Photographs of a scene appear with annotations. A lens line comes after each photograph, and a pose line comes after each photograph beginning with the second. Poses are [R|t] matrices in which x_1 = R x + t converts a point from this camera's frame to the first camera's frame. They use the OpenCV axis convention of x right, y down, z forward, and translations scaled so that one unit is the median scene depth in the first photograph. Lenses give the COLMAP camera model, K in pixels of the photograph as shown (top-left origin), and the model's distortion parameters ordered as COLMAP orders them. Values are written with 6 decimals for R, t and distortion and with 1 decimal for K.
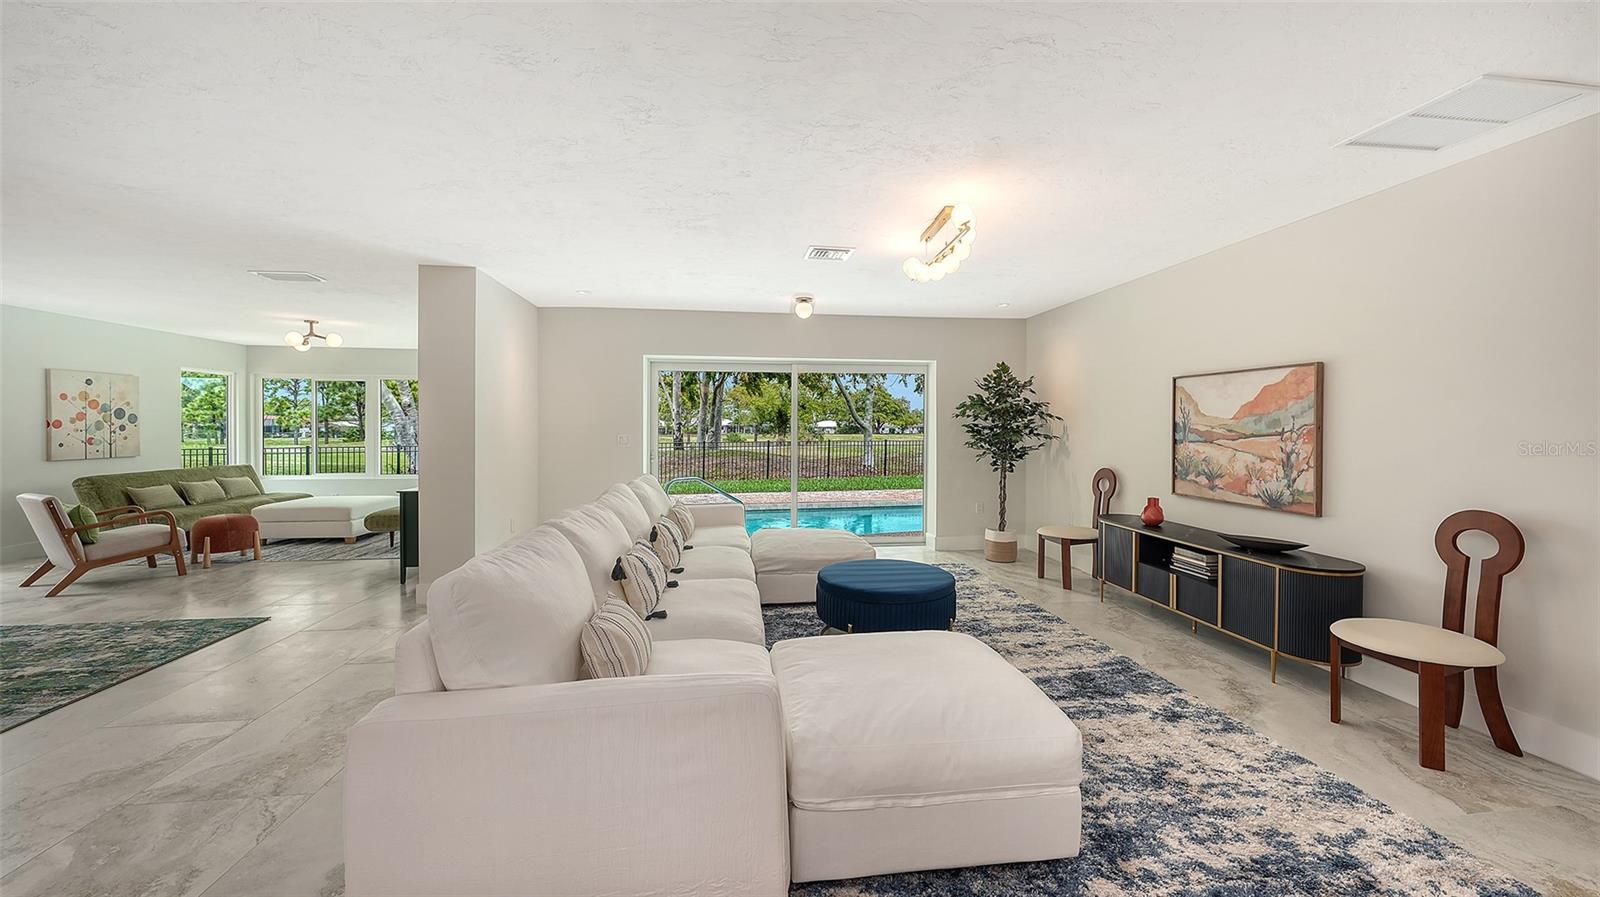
lens RADIAL K [[593.3, 0, 805.3], [0, 593.3, 438.2], [0, 0, 1]] dist [-0.002157, -0.001253]
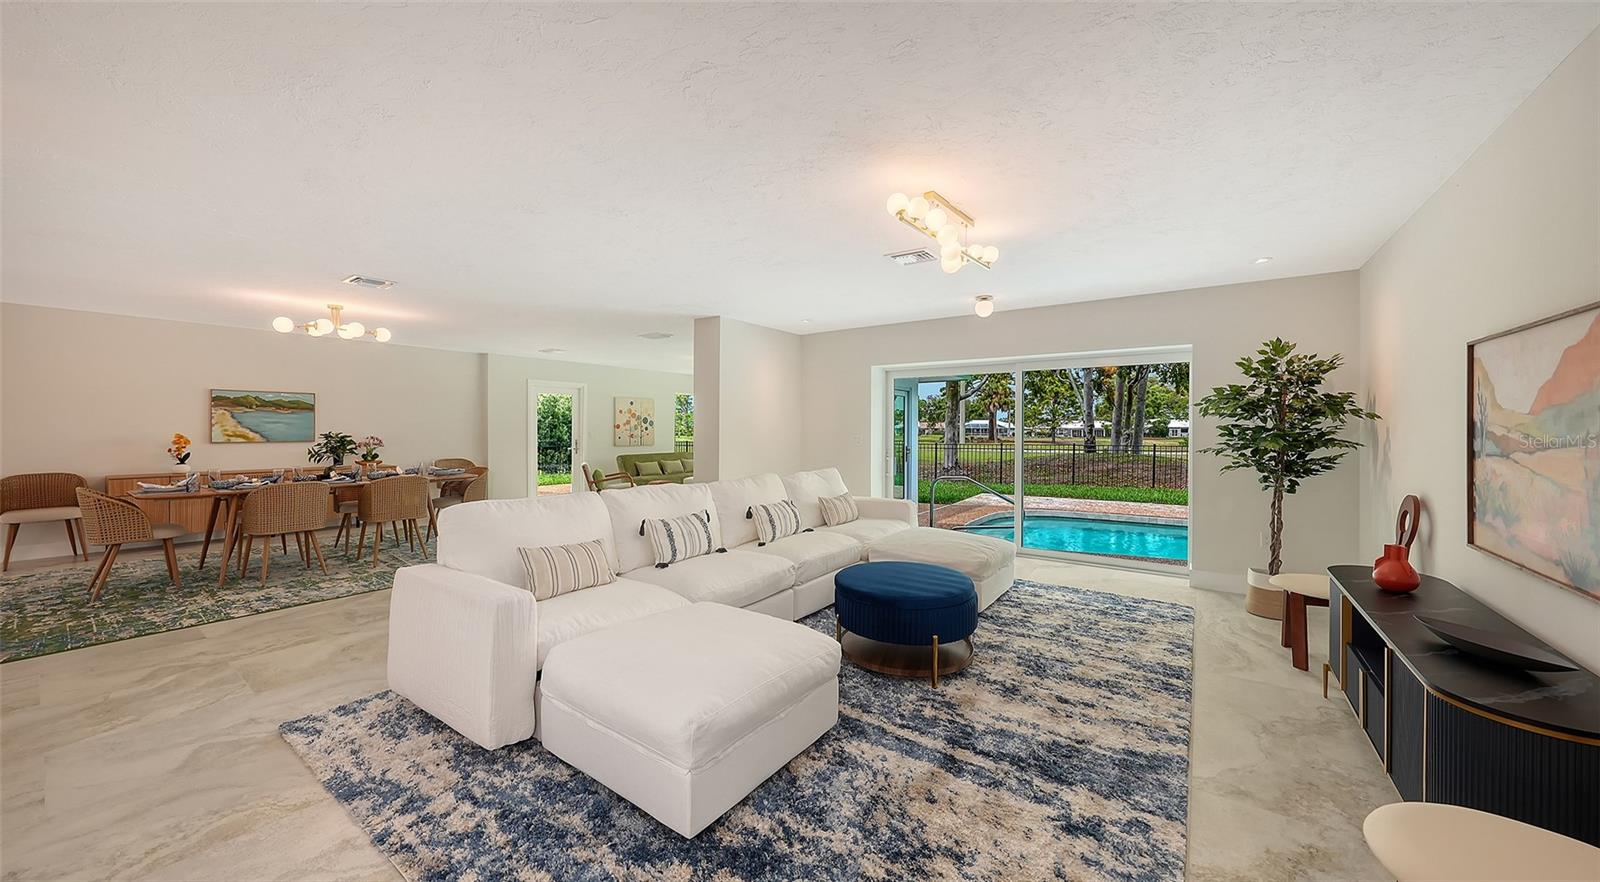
lens RADIAL K [[555.8, 0, 805.8], [0, 555.8, 429.6], [0, 0, 1]] dist [-0.006919, 0.000278]
pose [[0.731883, 0.002573, -0.681425, 0.385122], [-0.014578, 0.999823, -0.011882, -0.002086], [0.681274, 0.018630, 0.731792, 0.124729]]
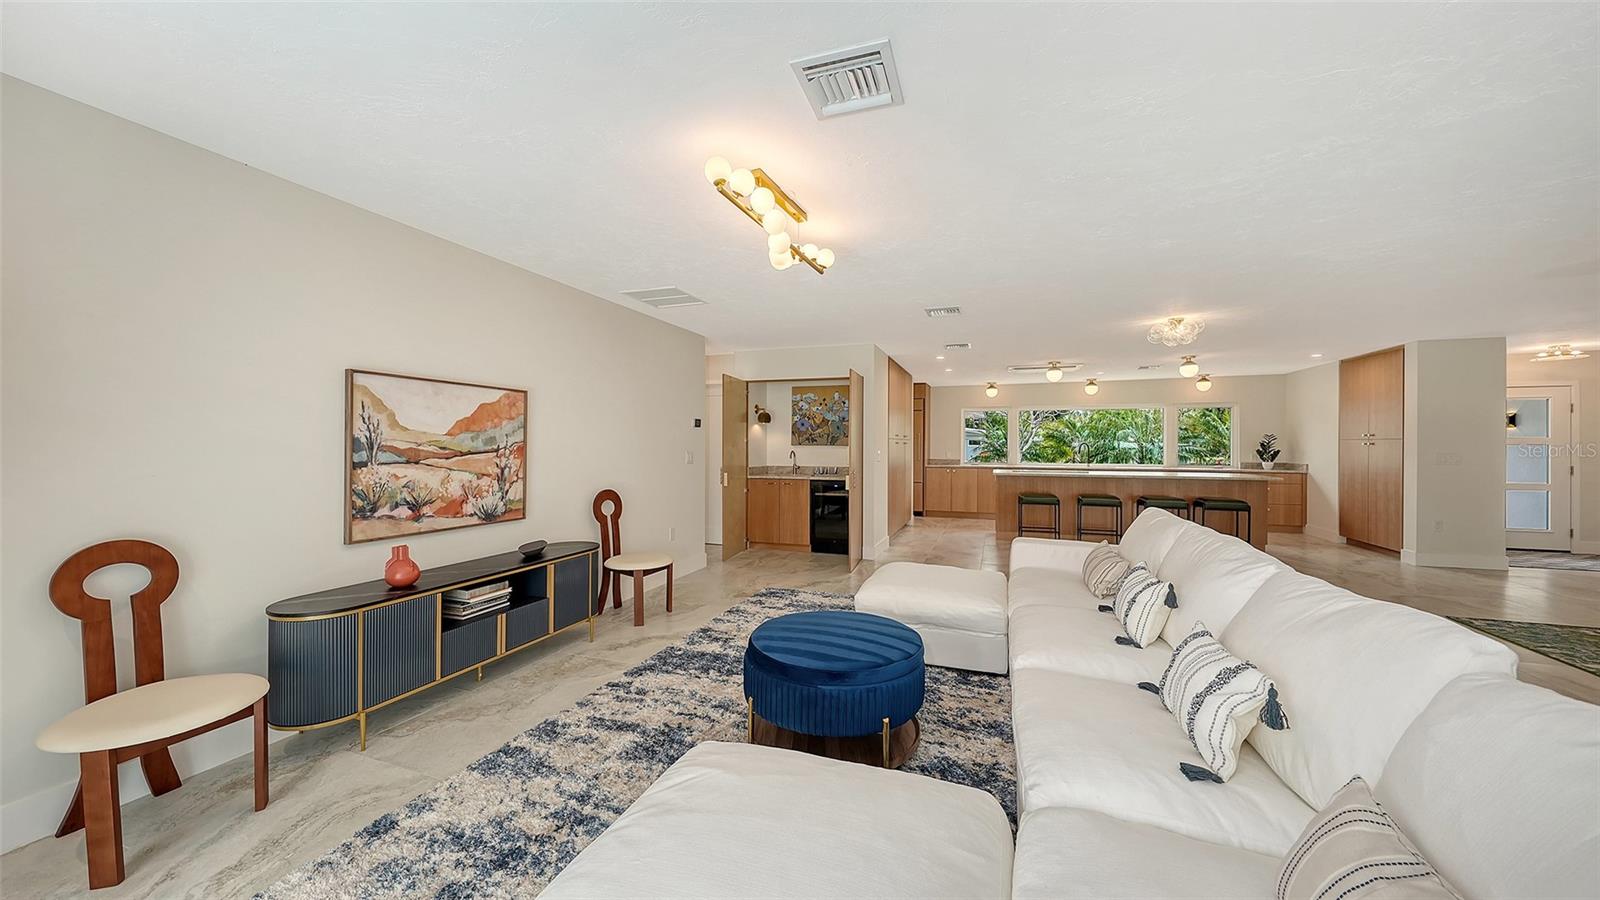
lens RADIAL K [[555.8, 0, 800.7], [0, 555.8, 443.4], [0, 0, 1]] dist [-0.006919, 0.000278]
pose [[-0.888320, -0.003402, 0.459212, -0.091268], [0.003260, 0.999901, 0.013713, -0.019687], [-0.459213, 0.013678, -0.888221, 0.992986]]
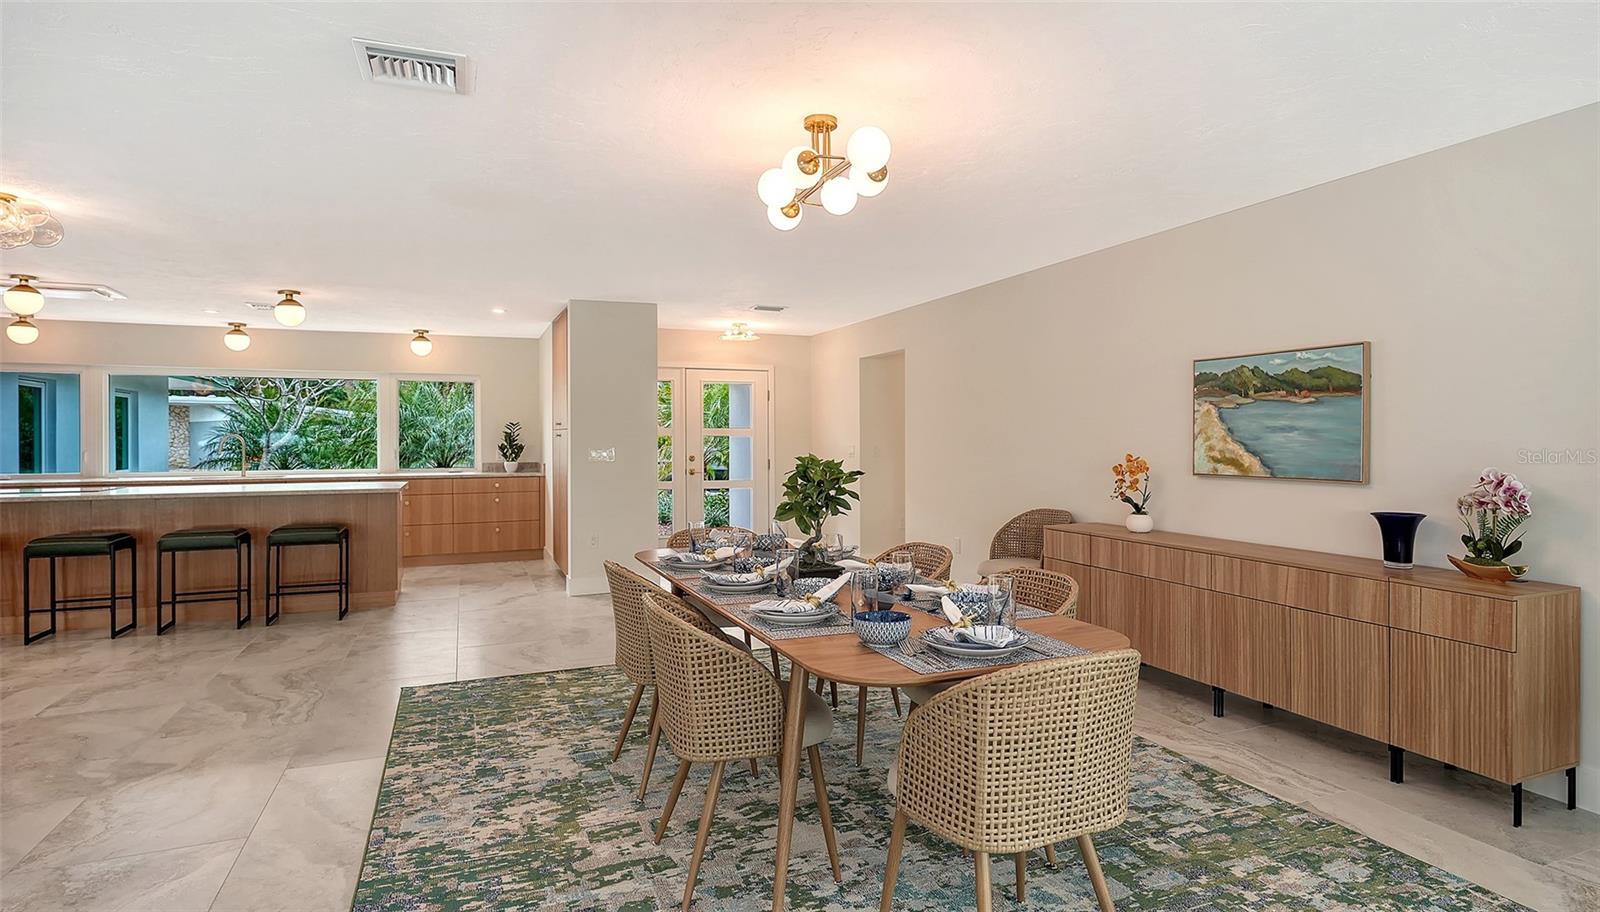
lens RADIAL K [[839.0, 0, 827.0], [0, 839.0, 437.9], [0, 0, 1]] dist [0.005587, -0.001906]
pose [[-0.962305, 0.000304, -0.271971, -0.689171], [-0.003992, 0.999876, 0.015242, -0.016365], [0.271942, 0.015753, -0.962185, 0.782870]]
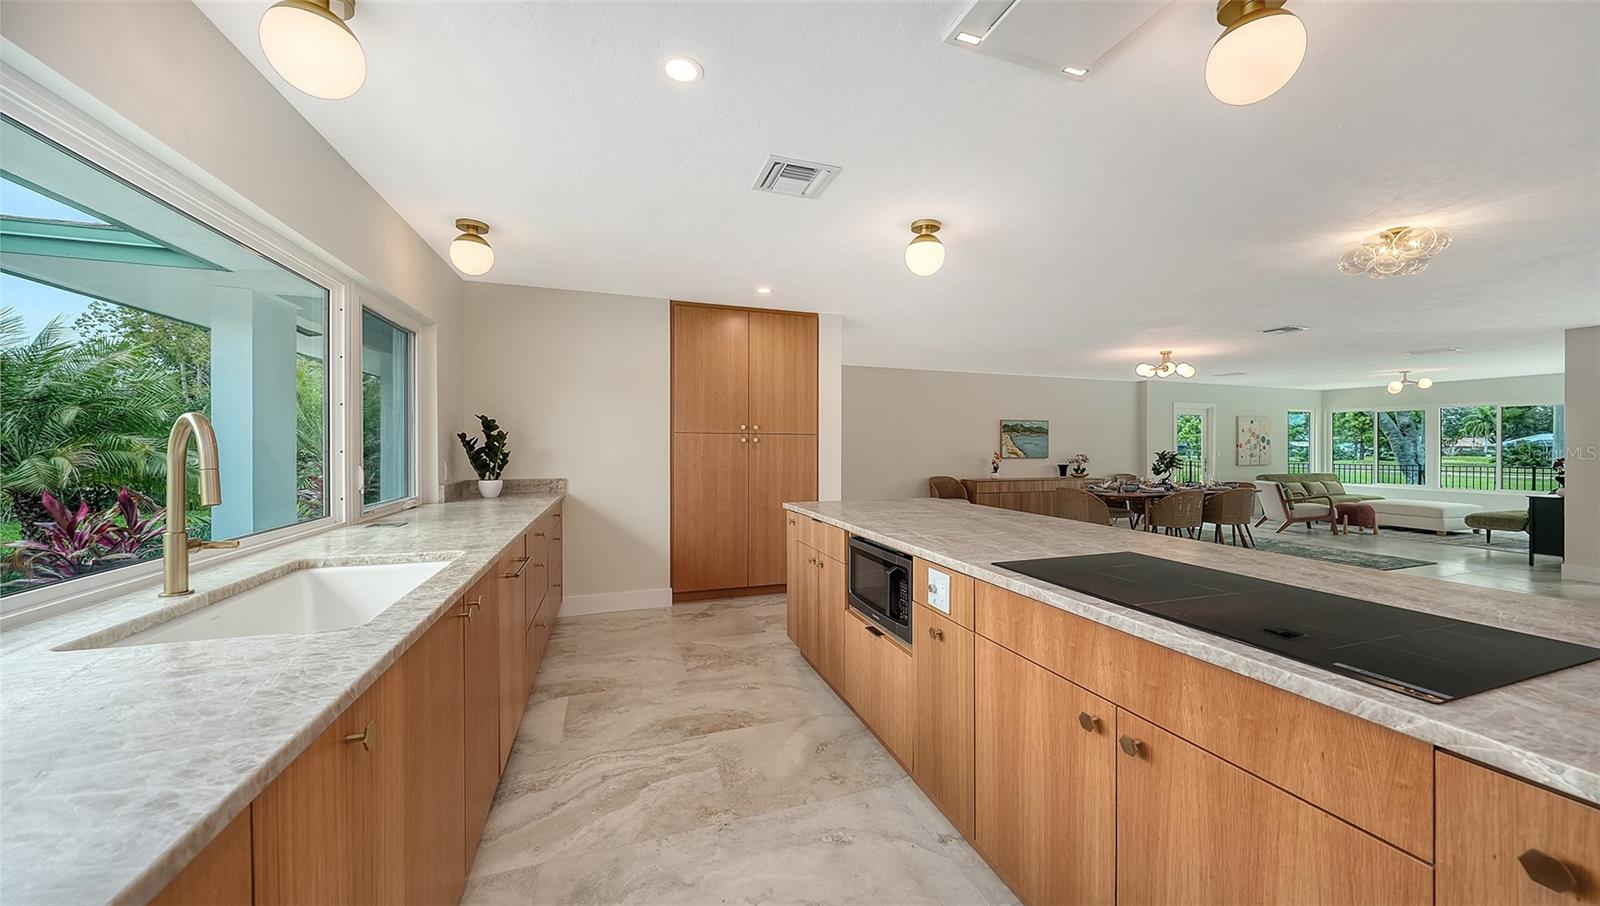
lens RADIAL K [[557.9, 0, 803.0], [0, 557.9, 461.7], [0, 0, 1]] dist [-0.002978, 0.000213]
pose [[0.194056, 0.027771, -0.980597, 0.194271], [-0.019864, 0.999506, 0.024376, 0.011943], [0.980789, 0.014748, 0.194512, -0.729688]]
